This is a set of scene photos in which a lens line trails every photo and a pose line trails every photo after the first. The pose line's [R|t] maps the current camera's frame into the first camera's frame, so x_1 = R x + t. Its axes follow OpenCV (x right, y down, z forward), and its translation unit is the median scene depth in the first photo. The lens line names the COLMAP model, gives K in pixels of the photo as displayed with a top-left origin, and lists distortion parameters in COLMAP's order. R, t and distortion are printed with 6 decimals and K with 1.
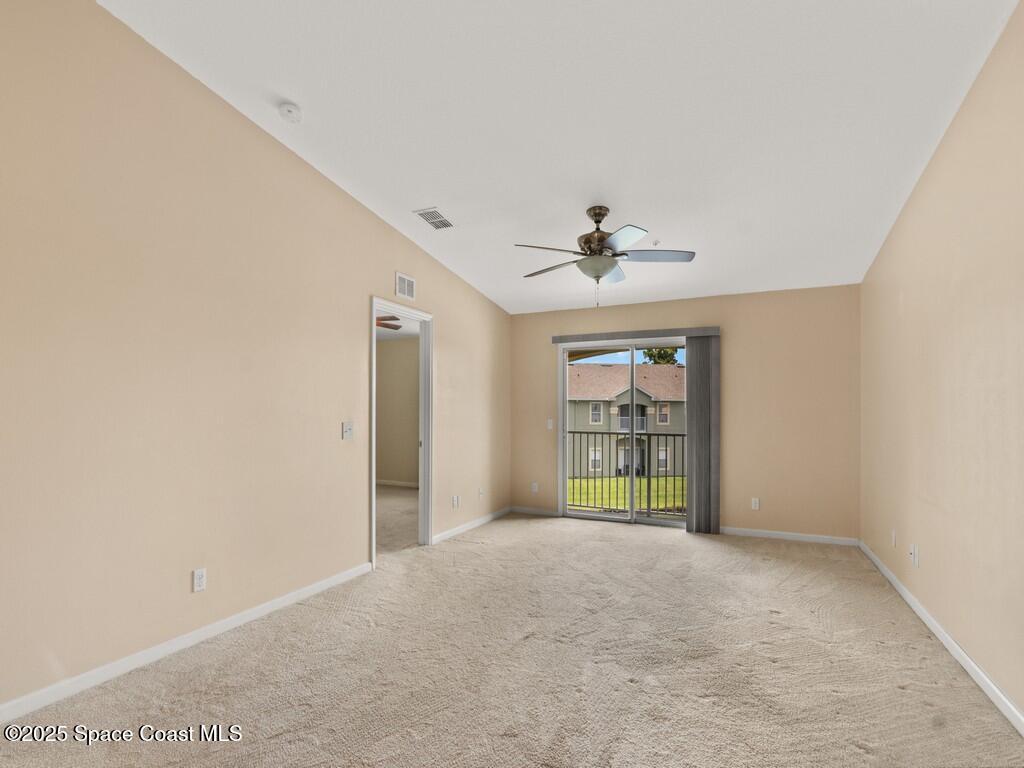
lens RADIAL K [[513.6, 0, 511.3], [0, 513.6, 391.6], [0, 0, 1]] dist [-0.018518, -0.000010]
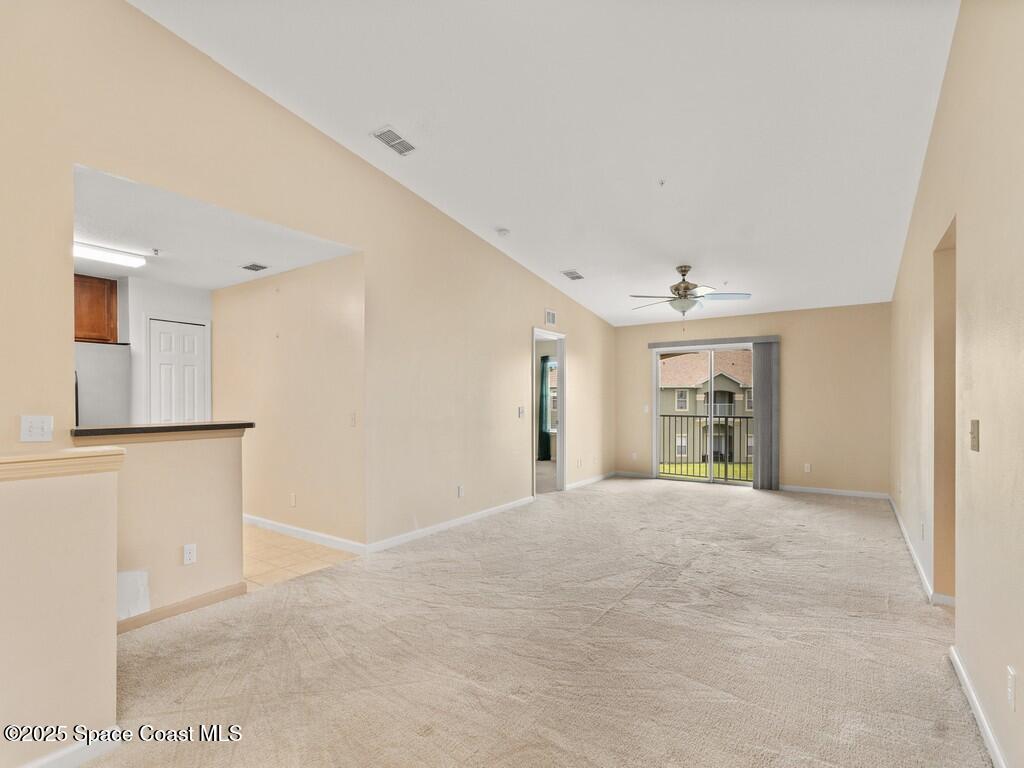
lens RADIAL K [[500.5, 0, 505.2], [0, 500.5, 398.5], [0, 0, 1]] dist [-0.010352, 0.001644]
pose [[0.984515, -0.007478, -0.175140, -0.083418], [0.013895, 0.999275, 0.035442, -0.021679], [0.174749, -0.037327, 0.983905, -0.492383]]
